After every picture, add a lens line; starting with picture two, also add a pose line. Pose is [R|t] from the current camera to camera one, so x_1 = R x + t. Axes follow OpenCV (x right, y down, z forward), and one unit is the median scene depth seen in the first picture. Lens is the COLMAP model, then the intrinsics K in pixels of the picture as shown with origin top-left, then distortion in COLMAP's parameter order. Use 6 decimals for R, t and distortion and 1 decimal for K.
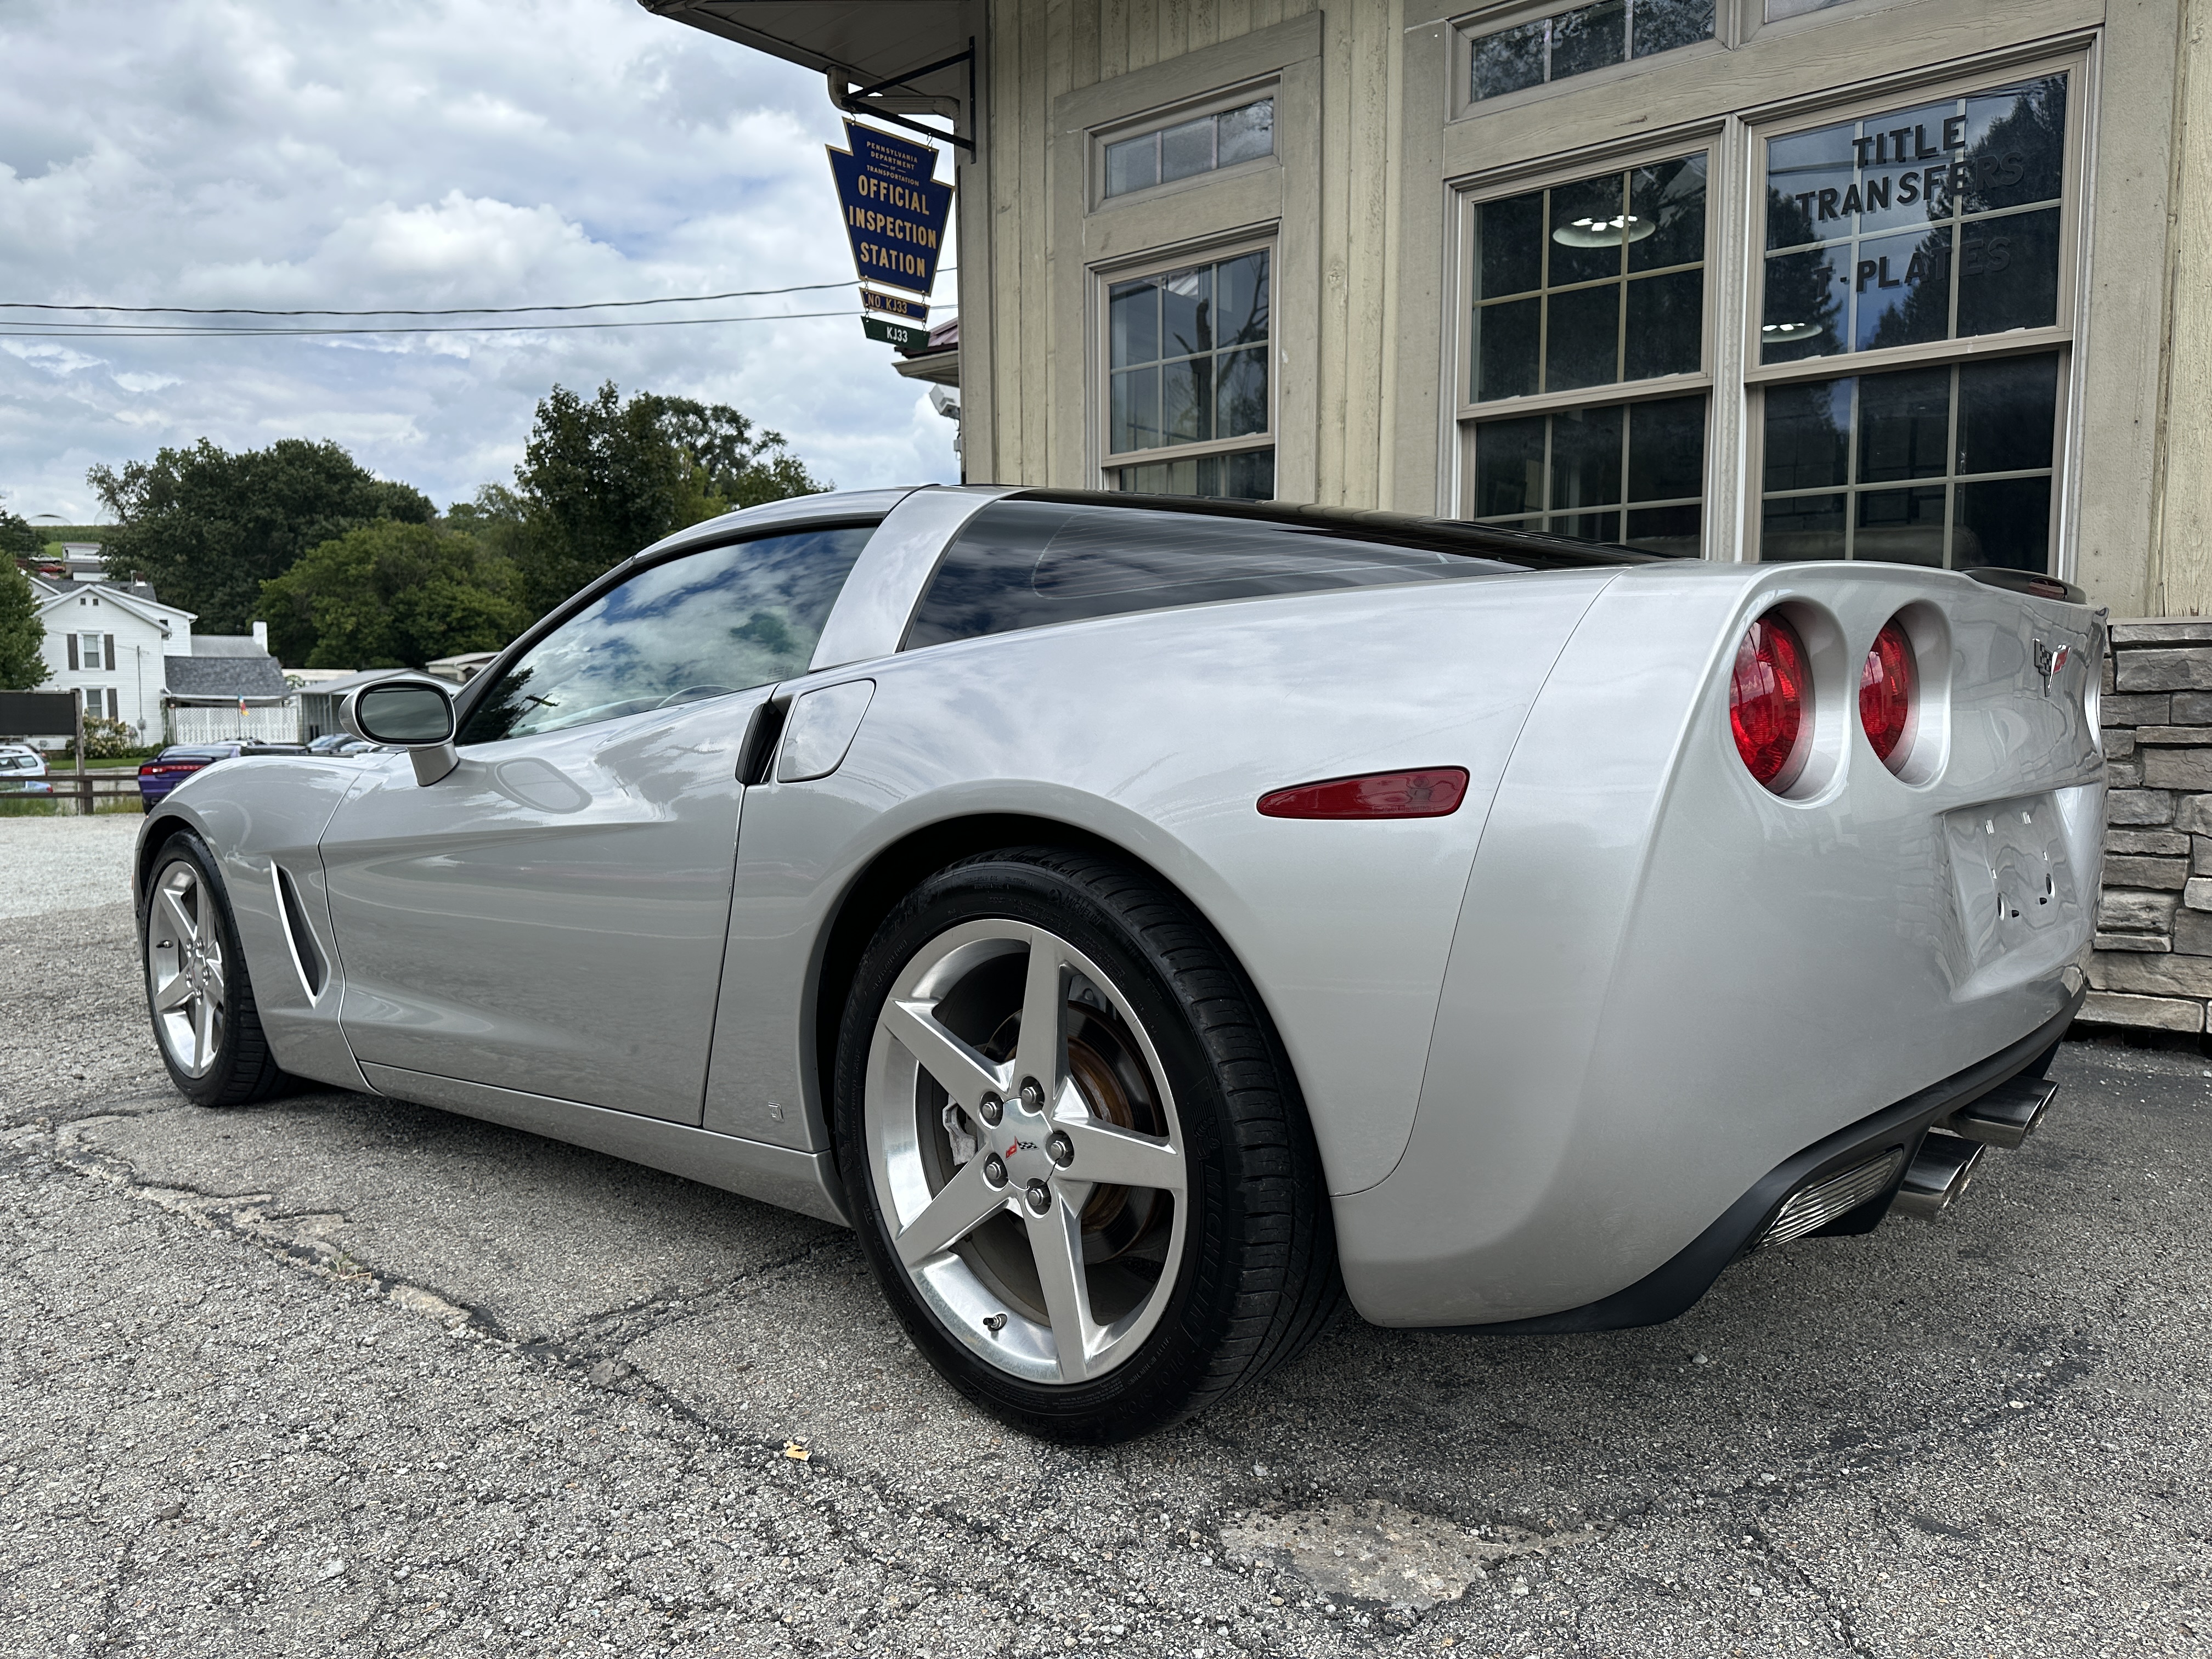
lens RADIAL K [[1571.0, 0, 1109.0], [0, 1571.0, 802.9], [0, 0, 1]] dist [0.049377, -0.067320]
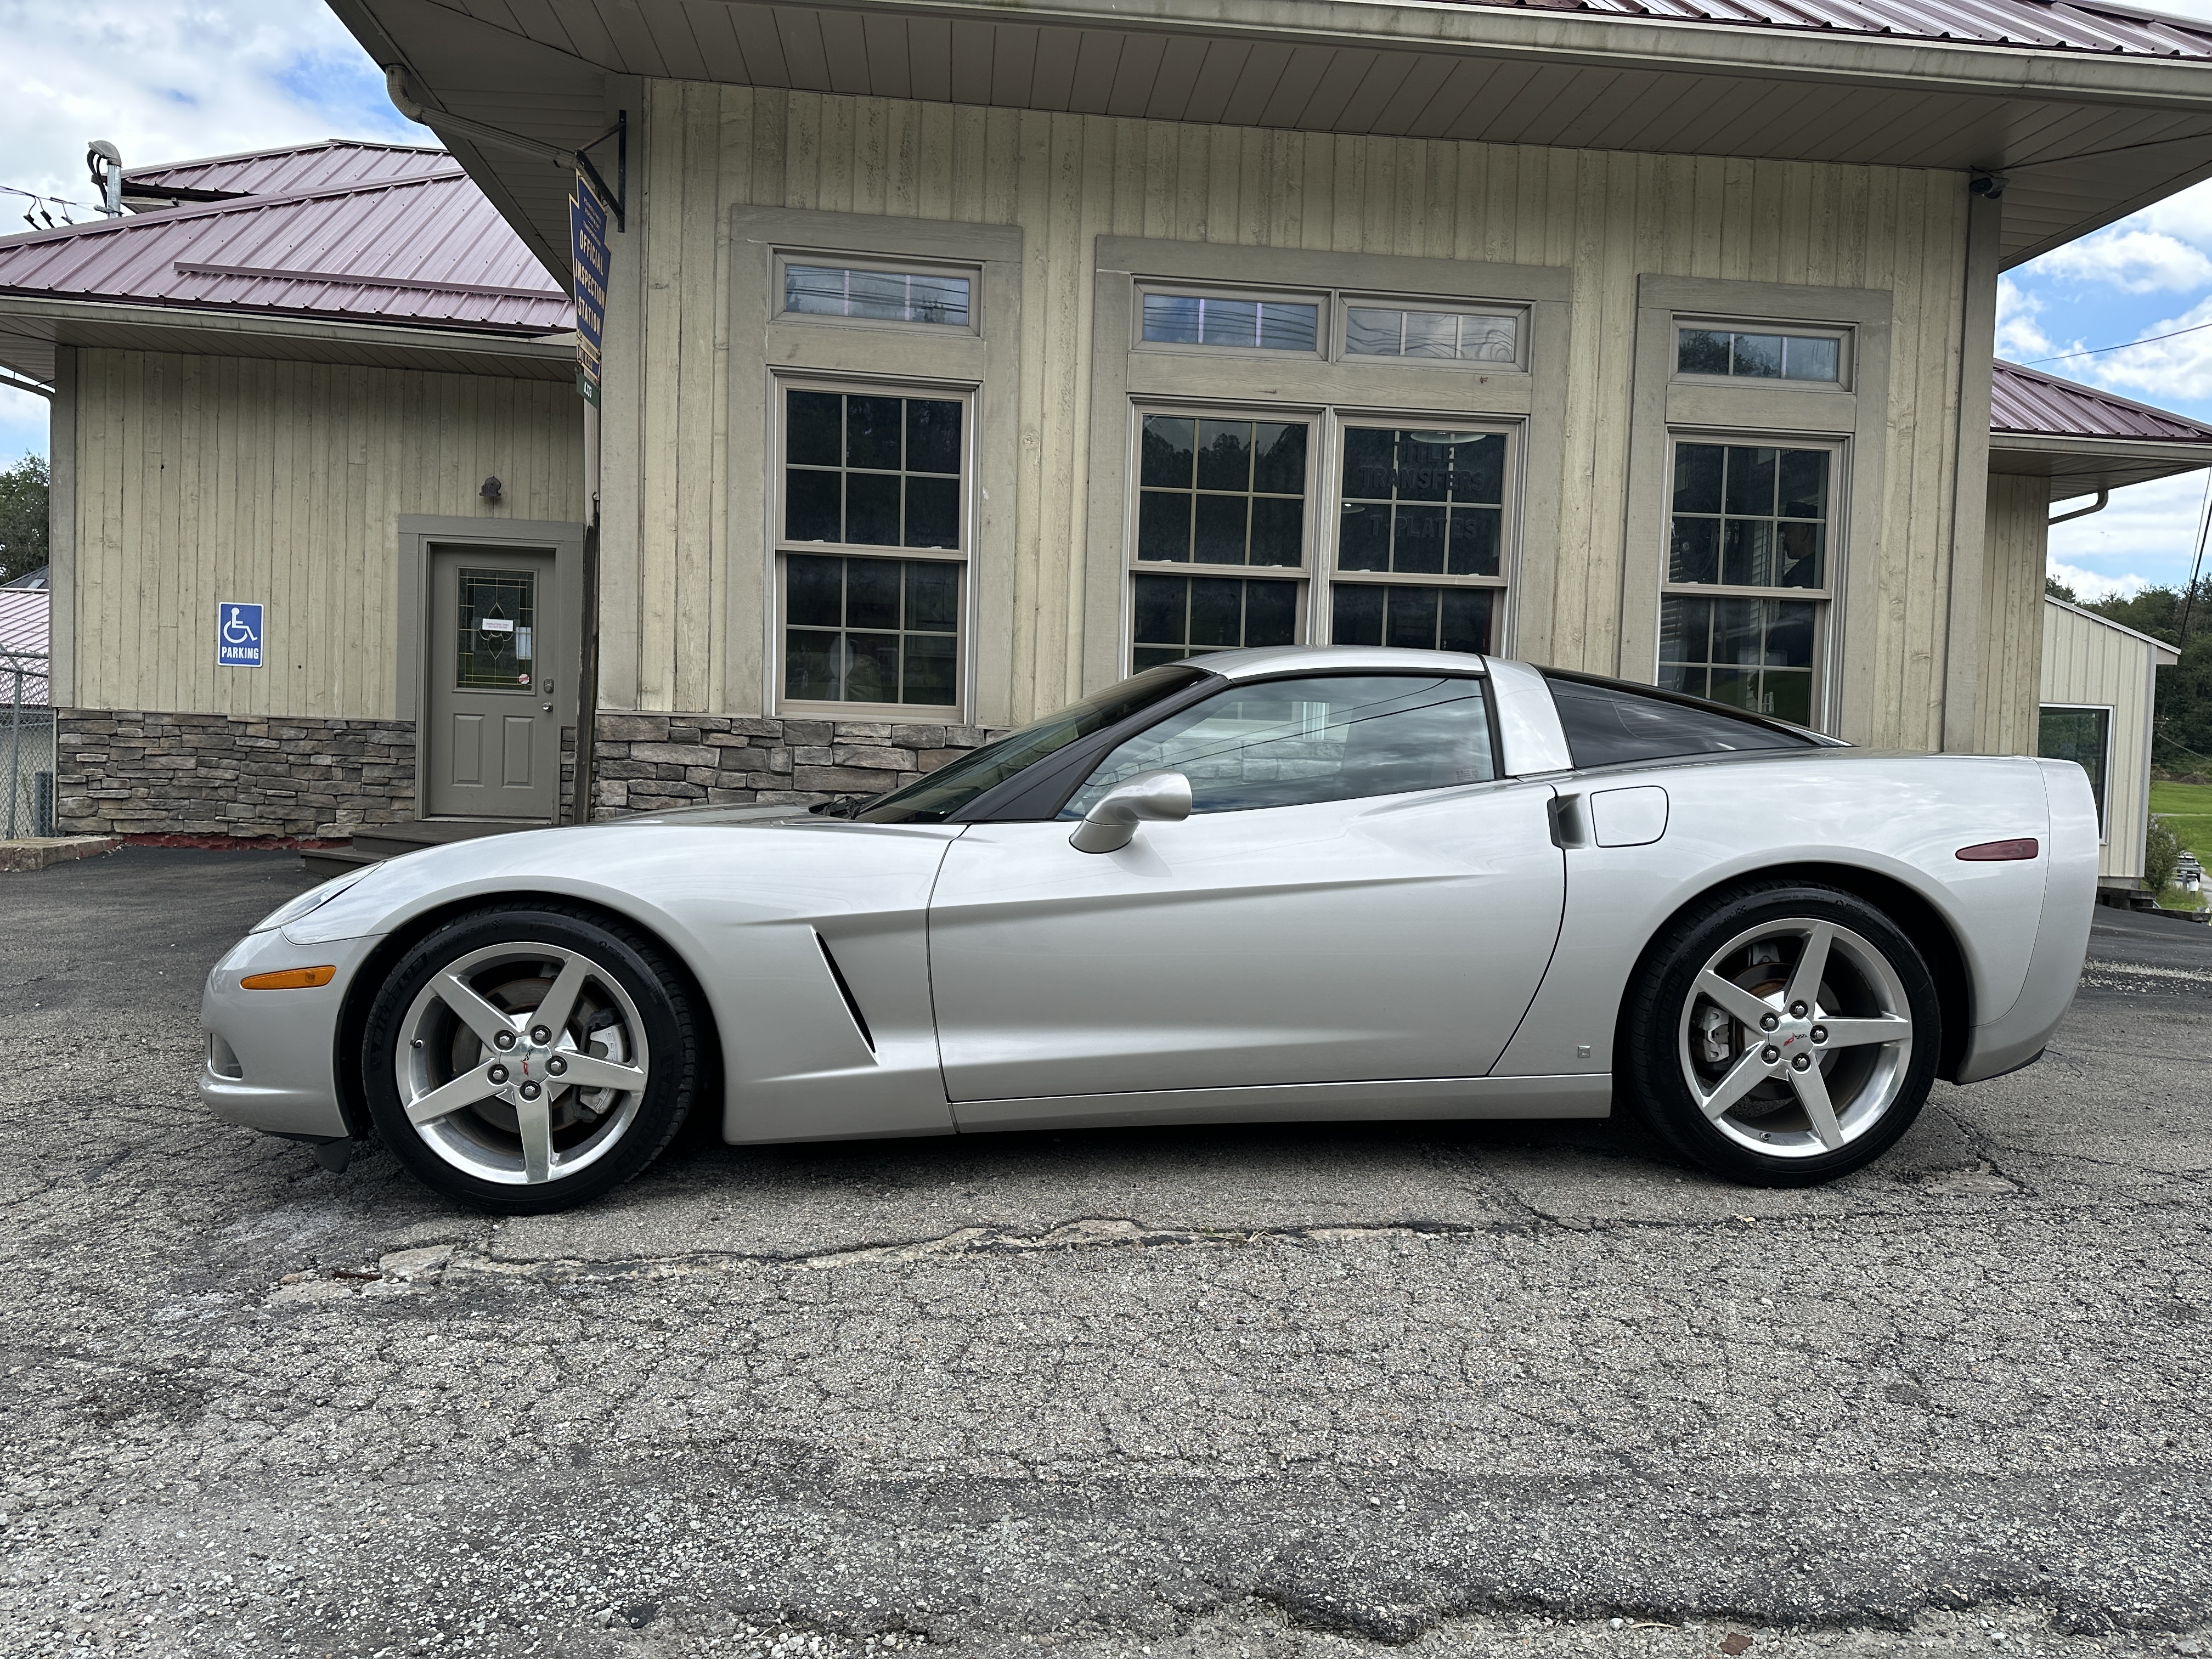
lens RADIAL K [[1538.3, 0, 1106.0], [0, 1538.3, 829.5], [0, 0, 1]] dist [0.118935, -0.171501]
pose [[0.684183, -0.006334, 0.729283, -0.828010], [0.015711, 0.999858, -0.006055, -0.014705], [-0.729141, 0.015601, 0.684186, 0.124988]]
